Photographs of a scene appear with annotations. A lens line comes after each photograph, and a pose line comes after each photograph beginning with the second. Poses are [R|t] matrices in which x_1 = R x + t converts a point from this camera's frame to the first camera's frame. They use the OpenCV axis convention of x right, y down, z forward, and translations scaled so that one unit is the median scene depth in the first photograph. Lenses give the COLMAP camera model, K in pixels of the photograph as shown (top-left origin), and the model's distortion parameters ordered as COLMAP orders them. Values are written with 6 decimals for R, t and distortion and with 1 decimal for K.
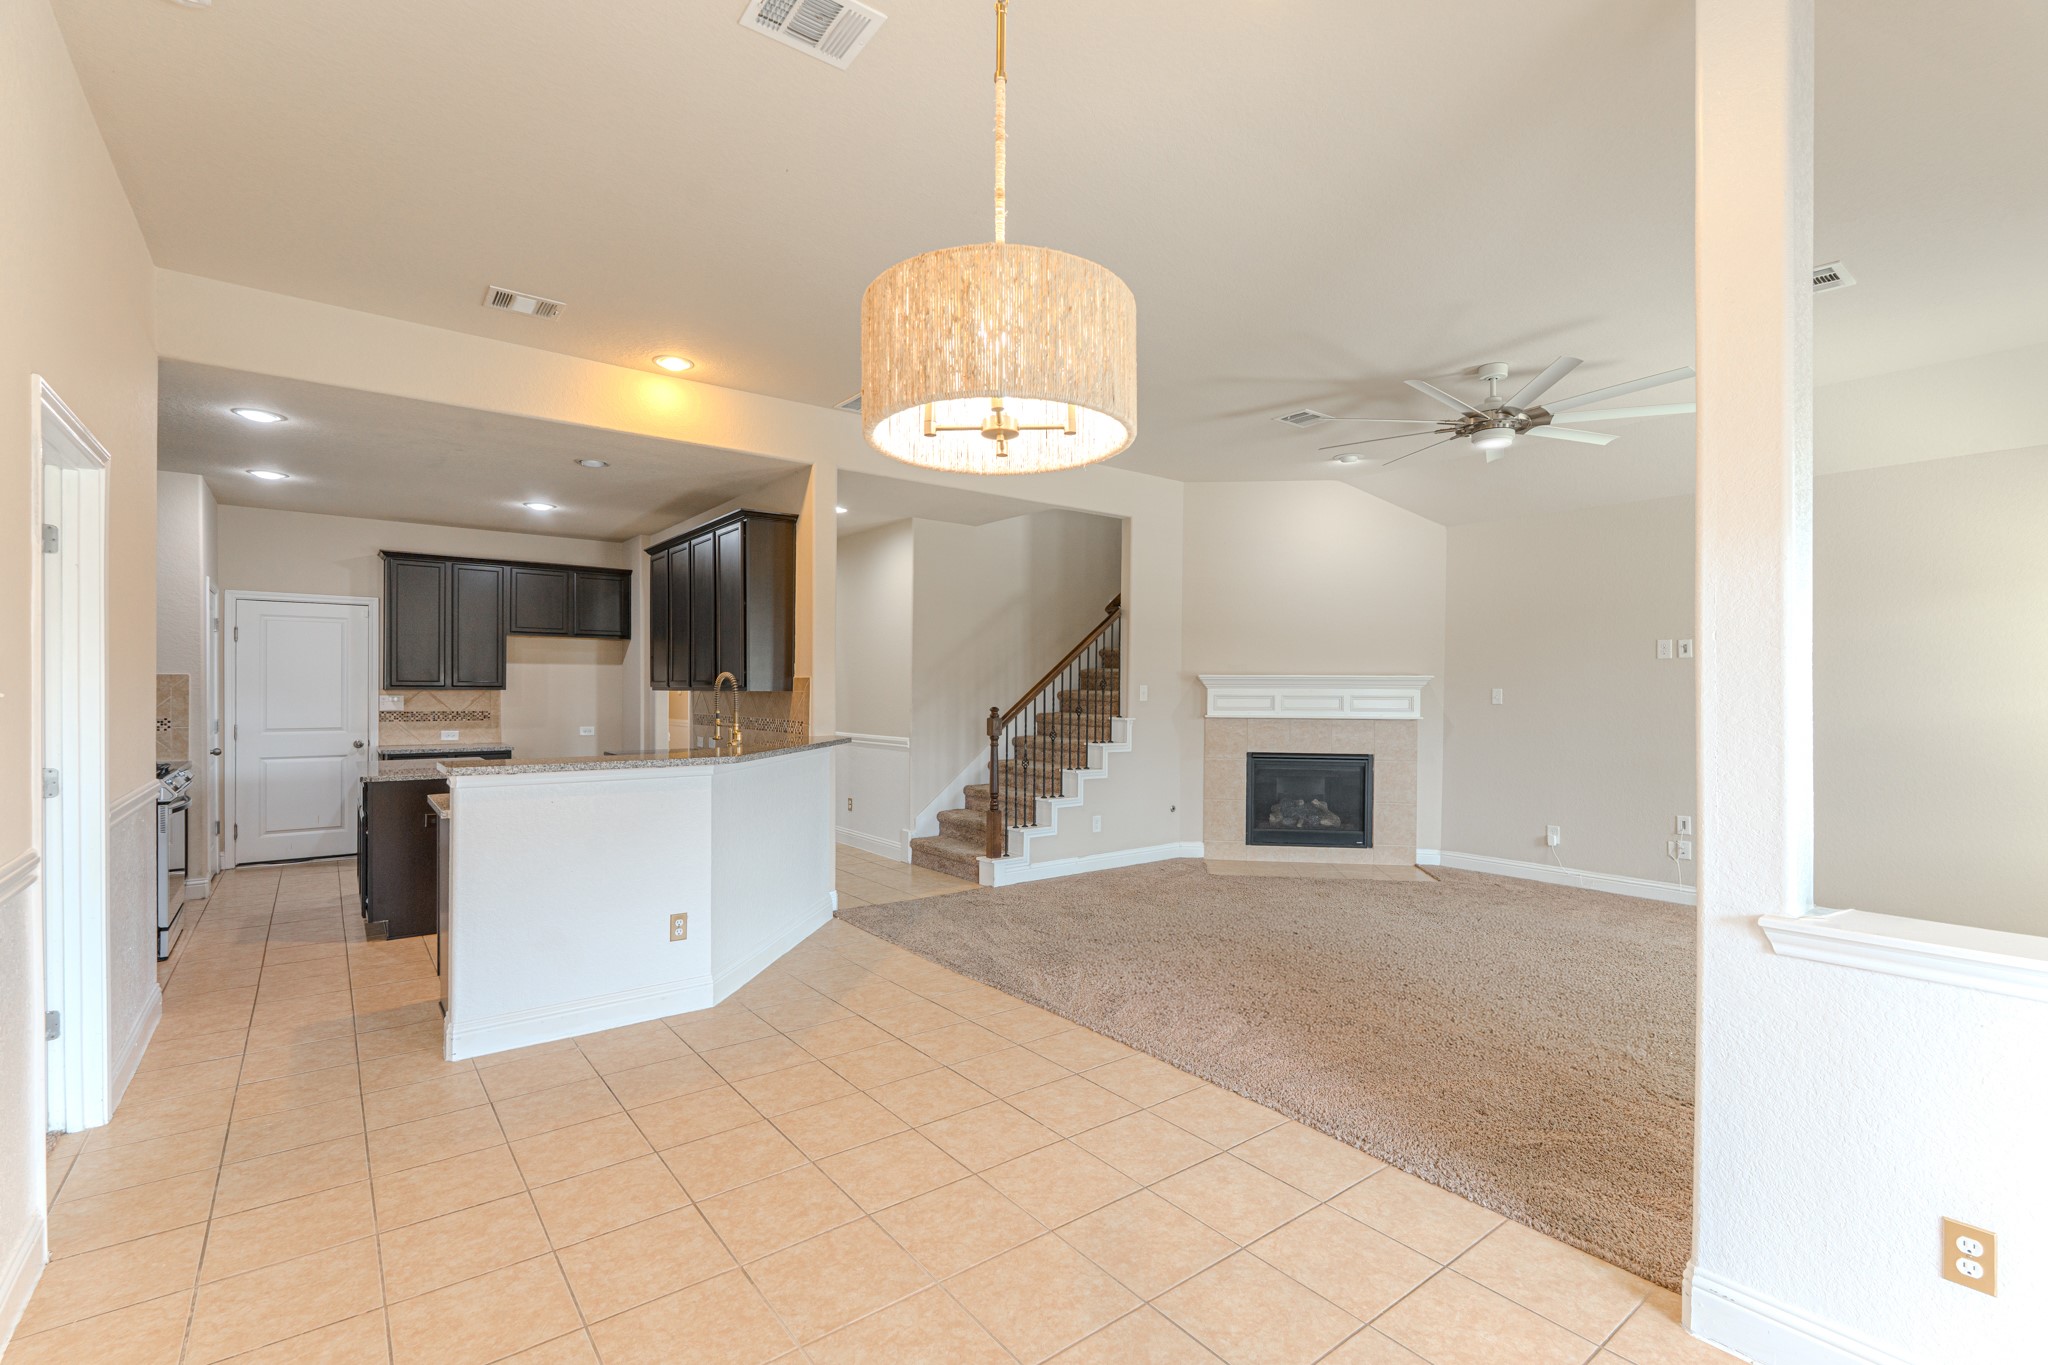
lens RADIAL K [[908.4, 0, 1026.4], [0, 908.4, 692.5], [0, 0, 1]] dist [-0.004097, -0.000107]
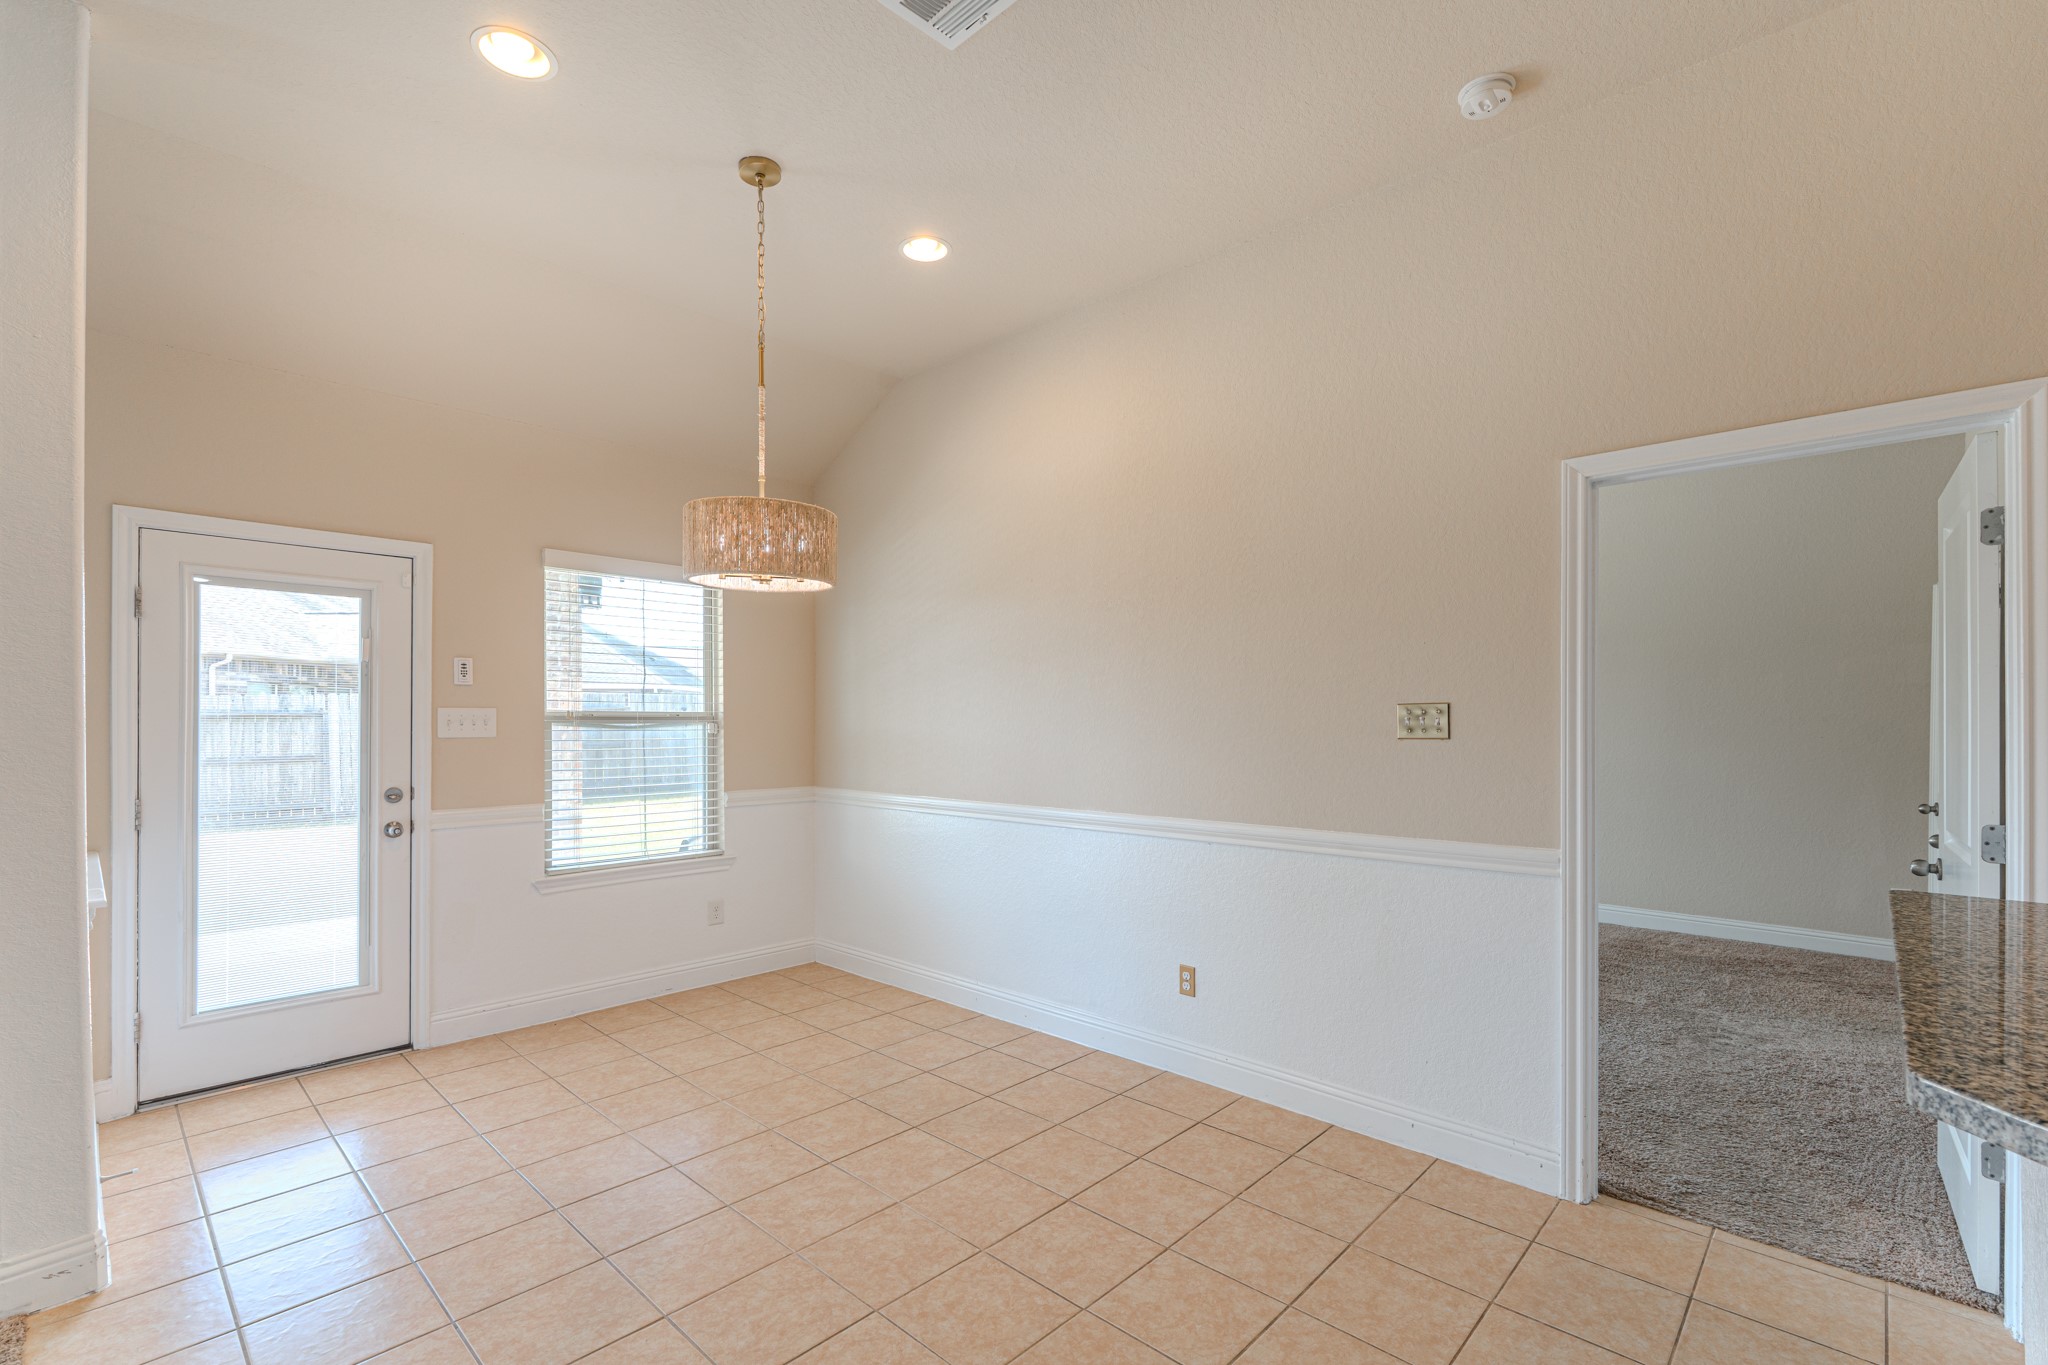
lens RADIAL K [[909.6, 0, 1022.4], [0, 909.6, 721.1], [0, 0, 1]] dist [-0.001521, -0.000208]
pose [[-0.989070, -0.003817, -0.147395, -0.060402], [-0.004248, 0.999988, 0.002607, -0.000113], [0.147383, 0.003205, -0.989074, 0.624719]]
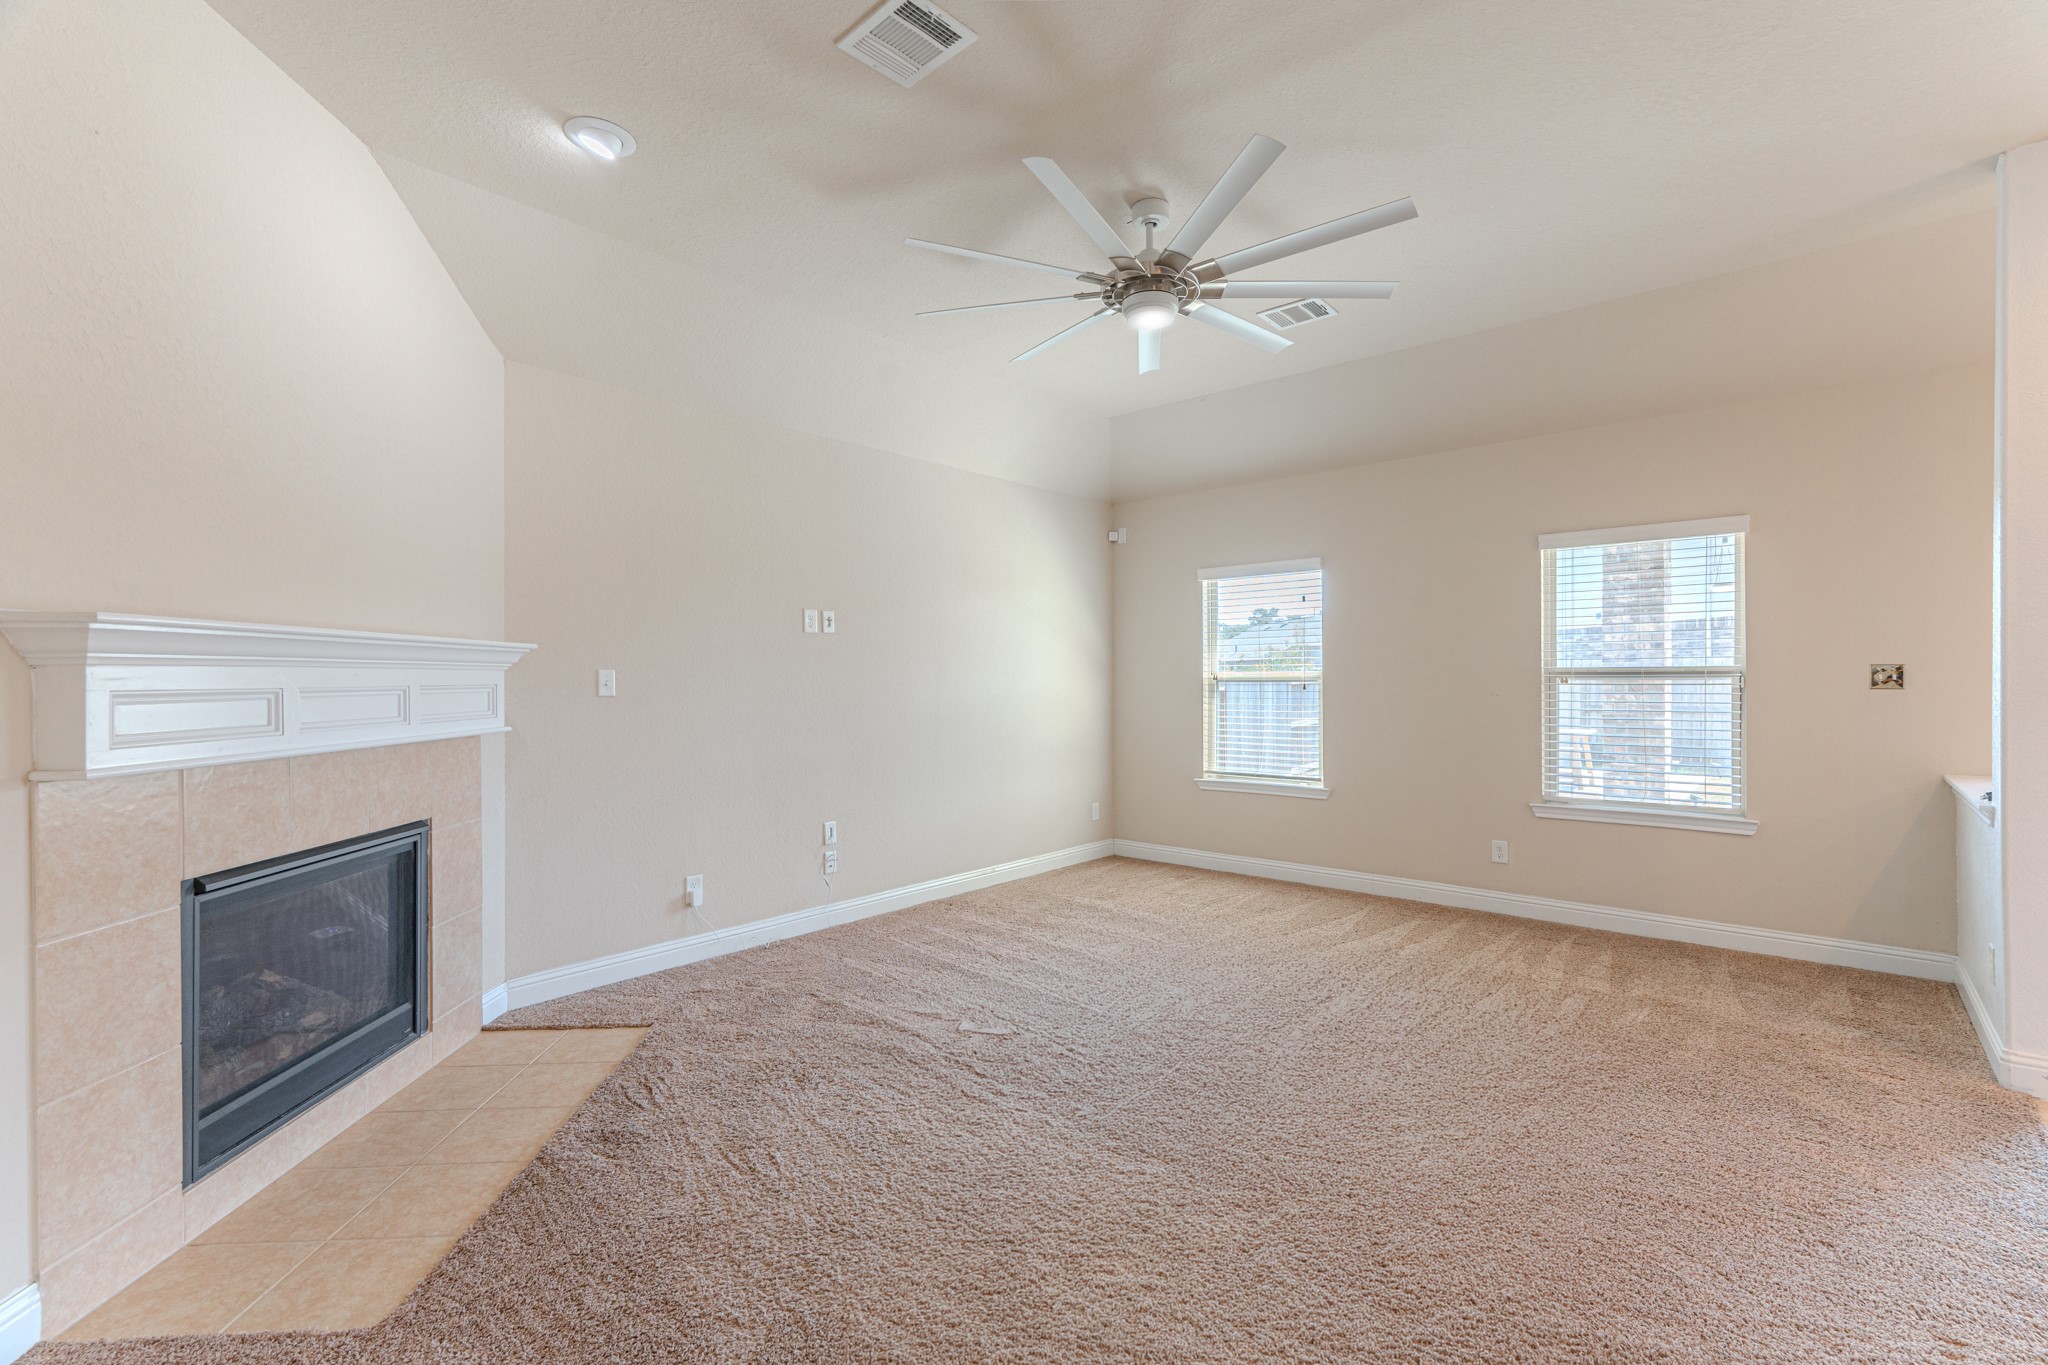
lens RADIAL K [[894.0, 0, 1024.0], [0, 894.0, 682.5], [0, 0, 1]] dist [-0.001366, 0.000111]
pose [[-0.182246, -0.010842, 0.983193, -0.097624], [0.005963, 0.999909, 0.012132, -0.001207], [-0.983235, 0.008073, -0.182165, 0.808775]]
